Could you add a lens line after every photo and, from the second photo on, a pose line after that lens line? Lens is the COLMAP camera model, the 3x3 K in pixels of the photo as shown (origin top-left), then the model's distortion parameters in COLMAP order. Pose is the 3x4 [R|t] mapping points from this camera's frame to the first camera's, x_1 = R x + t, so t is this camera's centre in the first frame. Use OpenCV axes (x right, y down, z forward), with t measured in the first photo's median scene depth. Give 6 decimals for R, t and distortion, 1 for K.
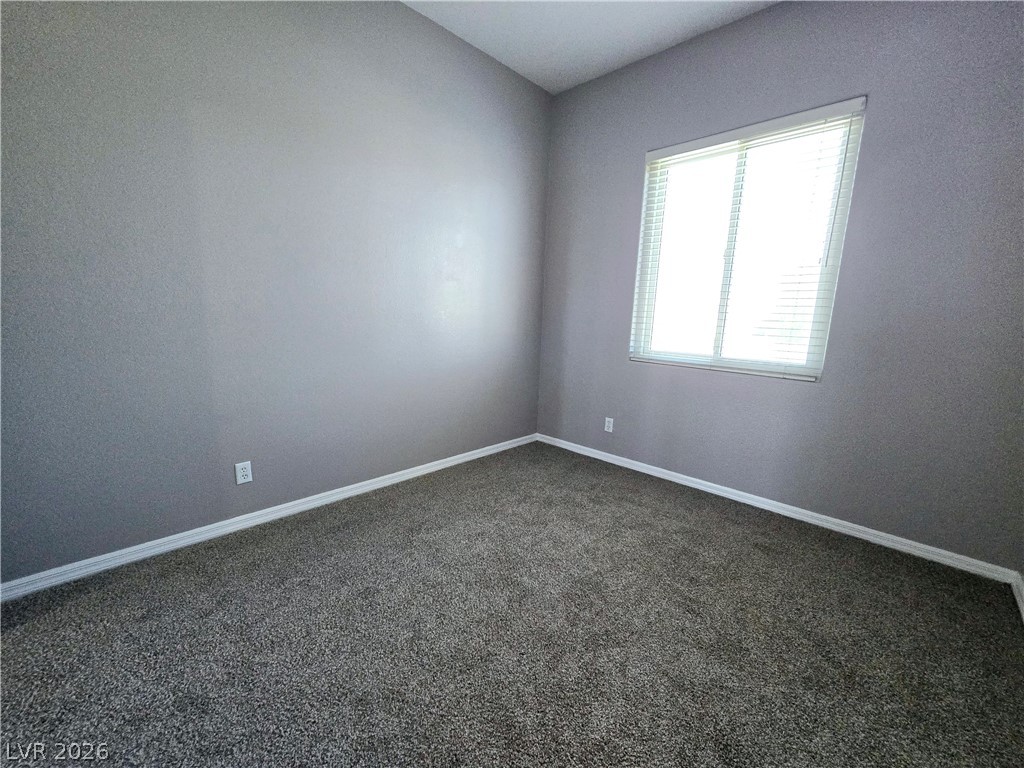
lens RADIAL K [[418.8, 0, 507.6], [0, 418.8, 385.0], [0, 0, 1]] dist [-0.000015, 0.000108]
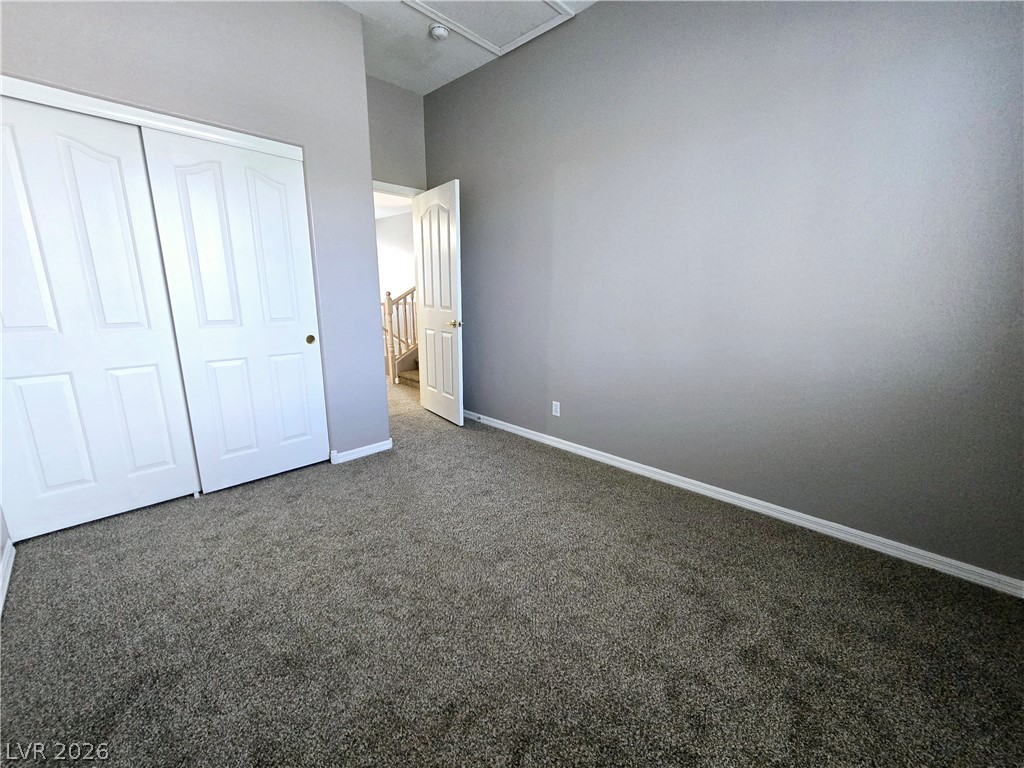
lens RADIAL K [[418.8, 0, 509.3], [0, 418.8, 387.3], [0, 0, 1]] dist [-0.000015, 0.000108]
pose [[0.005843, 0.191897, -0.981398, 0.794432], [-0.183490, 0.964957, 0.187590, -0.111671], [0.983004, 0.178981, 0.040849, 0.735679]]
